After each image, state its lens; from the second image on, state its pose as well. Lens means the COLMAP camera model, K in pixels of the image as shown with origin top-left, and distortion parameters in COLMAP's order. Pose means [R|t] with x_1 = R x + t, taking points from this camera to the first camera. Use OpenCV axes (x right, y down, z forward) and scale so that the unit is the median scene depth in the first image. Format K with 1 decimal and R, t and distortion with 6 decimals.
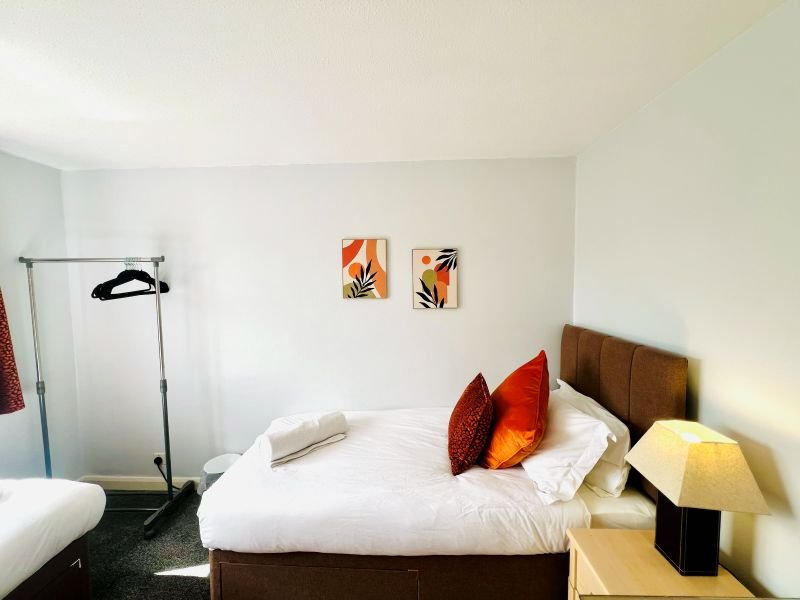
lens RADIAL K [[318.0, 0, 397.4], [0, 318.0, 297.4], [0, 0, 1]] dist [-0.004926, 0.000534]
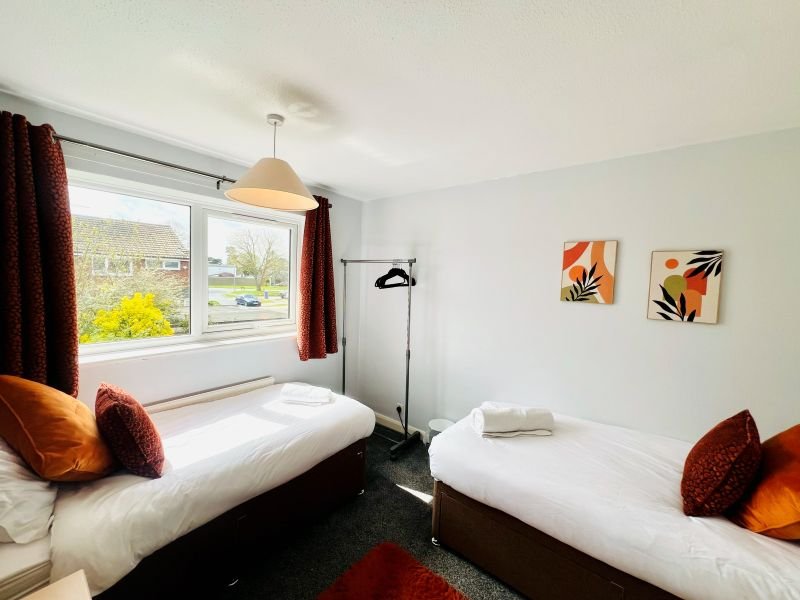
lens RADIAL K [[318.0, 0, 398.2], [0, 318.0, 298.1], [0, 0, 1]] dist [-0.004926, 0.000534]
pose [[0.803418, 0.075164, -0.590652, 0.010560], [-0.073642, 0.996927, 0.026695, 0.006170], [0.590844, 0.022049, 0.806485, -0.129461]]
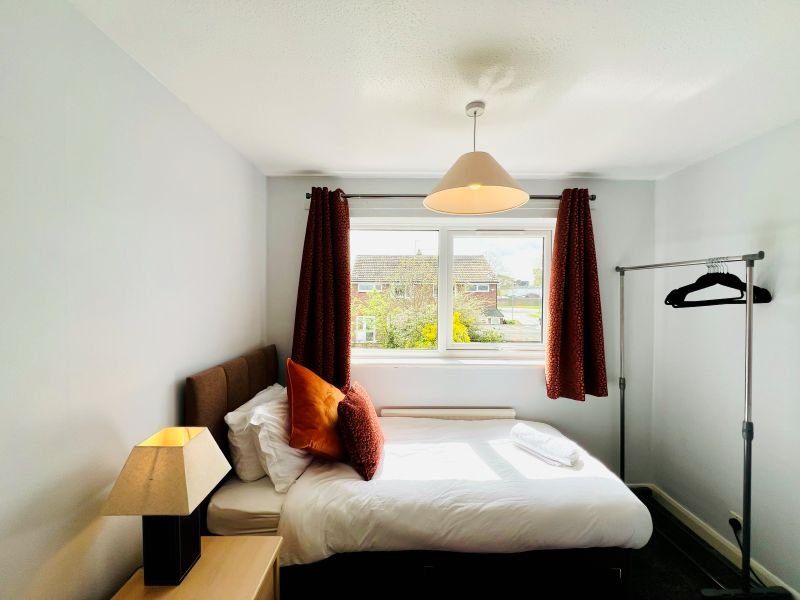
lens RADIAL K [[318.0, 0, 402.9], [0, 318.0, 298.5], [0, 0, 1]] dist [-0.004926, 0.000534]
pose [[0.039585, 0.027782, -0.998830, -0.054826], [-0.055417, 0.998136, 0.025566, 0.002781], [0.997678, 0.054340, 0.041051, 0.171676]]
